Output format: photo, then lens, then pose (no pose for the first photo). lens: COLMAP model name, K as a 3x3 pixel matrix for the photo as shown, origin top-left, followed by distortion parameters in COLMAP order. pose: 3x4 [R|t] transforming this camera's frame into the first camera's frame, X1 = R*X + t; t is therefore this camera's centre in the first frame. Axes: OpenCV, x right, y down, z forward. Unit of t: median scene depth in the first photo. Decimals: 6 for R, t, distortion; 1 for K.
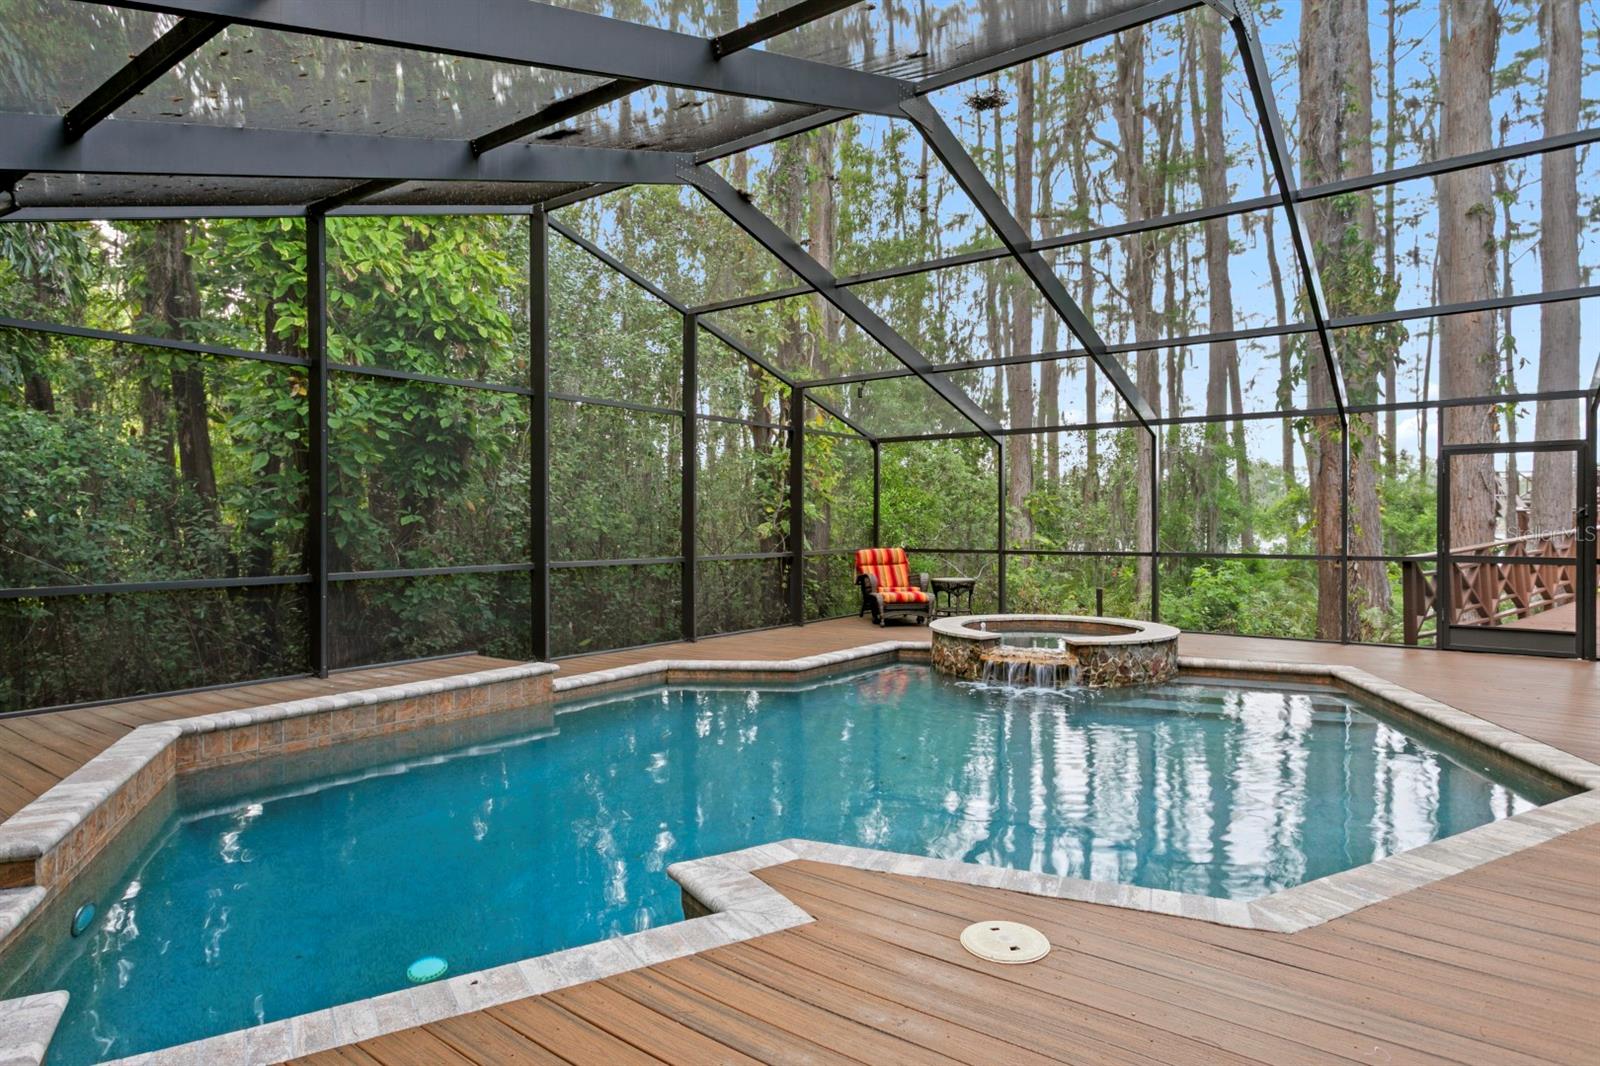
lens RADIAL K [[974.8, 0, 795.1], [0, 974.8, 541.1], [0, 0, 1]] dist [-0.023965, 0.000551]
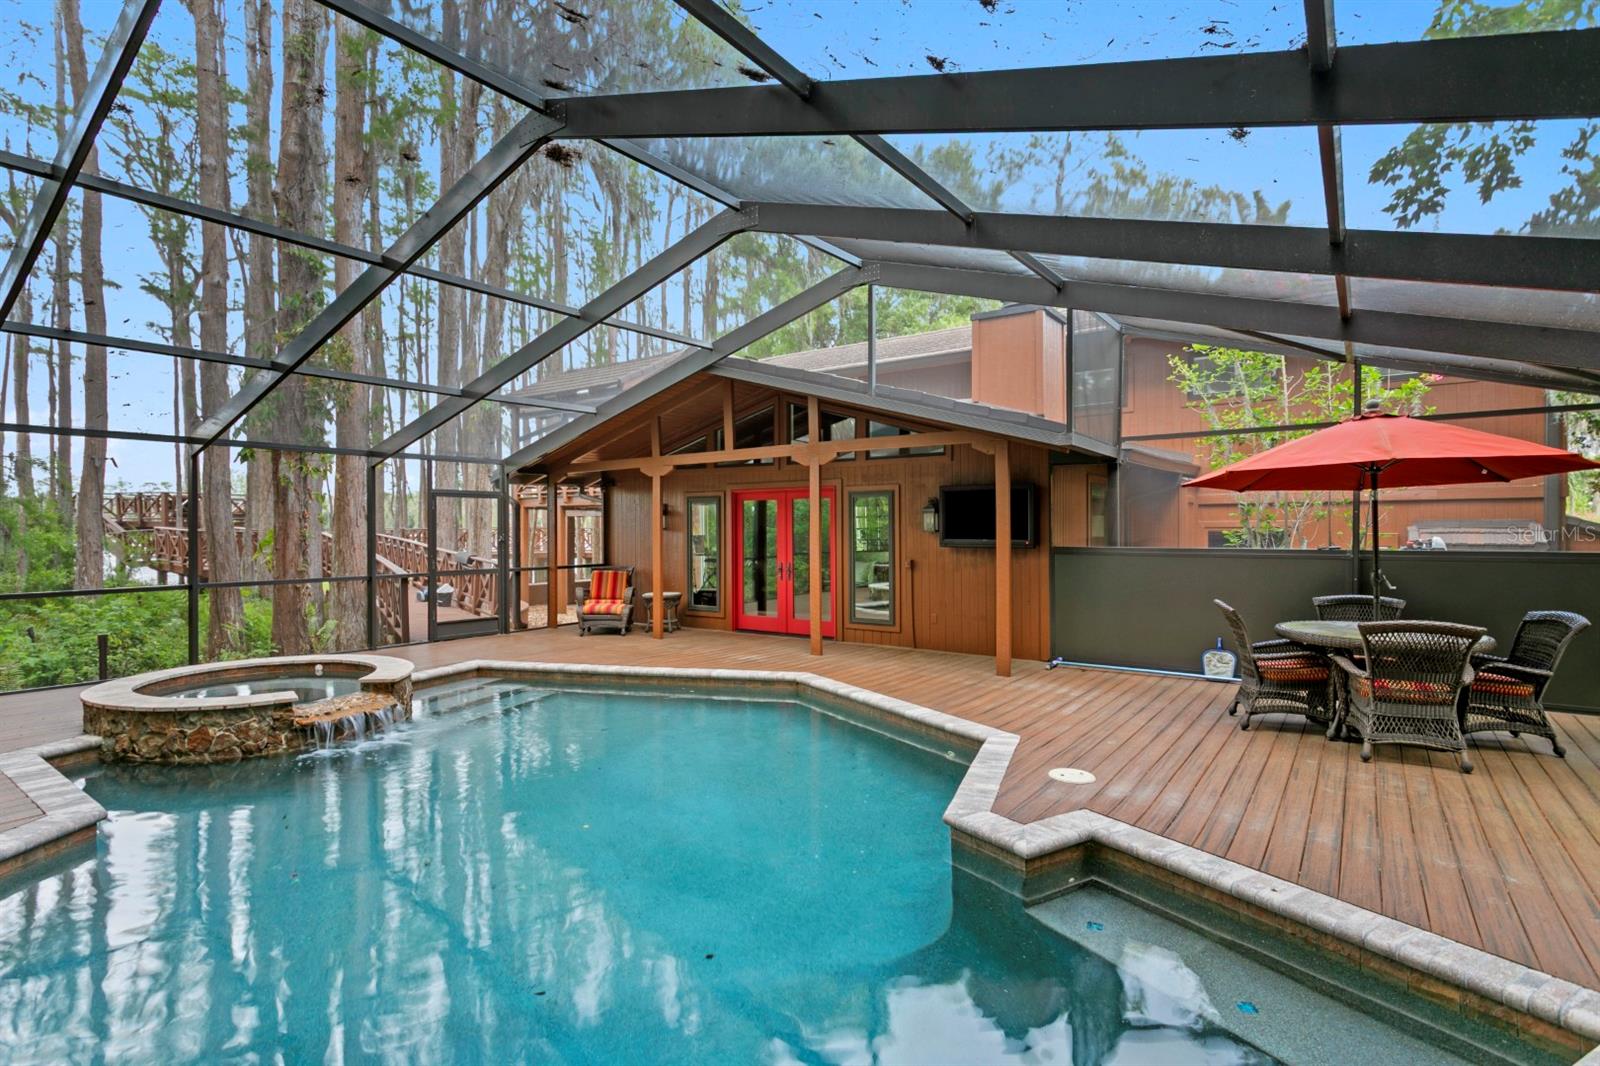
lens RADIAL K [[815.3, 0, 800.0], [0, 815.3, 533.0], [0, 0, 1]] dist [-0.007017, 0.000808]
pose [[-0.051218, -0.005777, 0.998671, -0.550735], [0.022254, 0.999728, 0.006925, -0.040175], [-0.998440, 0.022580, -0.051075, 0.639938]]
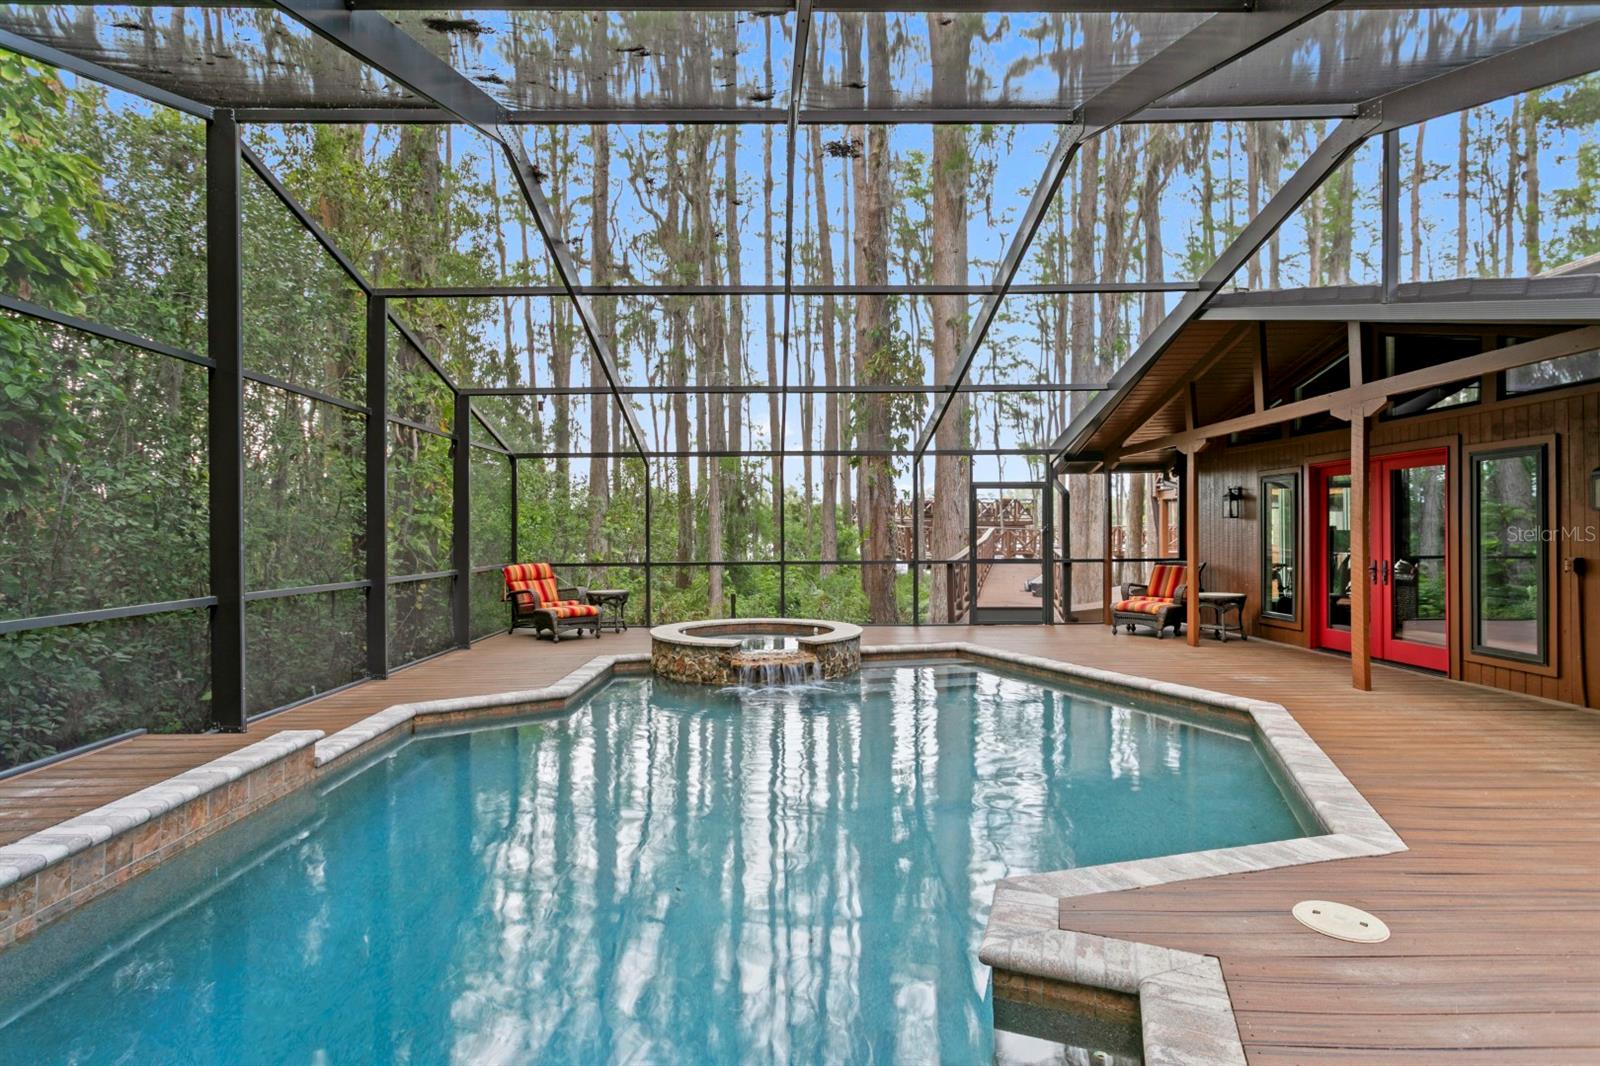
lens RADIAL K [[815.3, 0, 800.0], [0, 815.3, 533.0], [0, 0, 1]] dist [-0.007017, 0.000808]
pose [[0.778482, -0.001640, 0.627664, -0.327456], [0.016661, 0.999698, -0.018052, -0.006548], [-0.627445, 0.024510, 0.778275, 0.261084]]
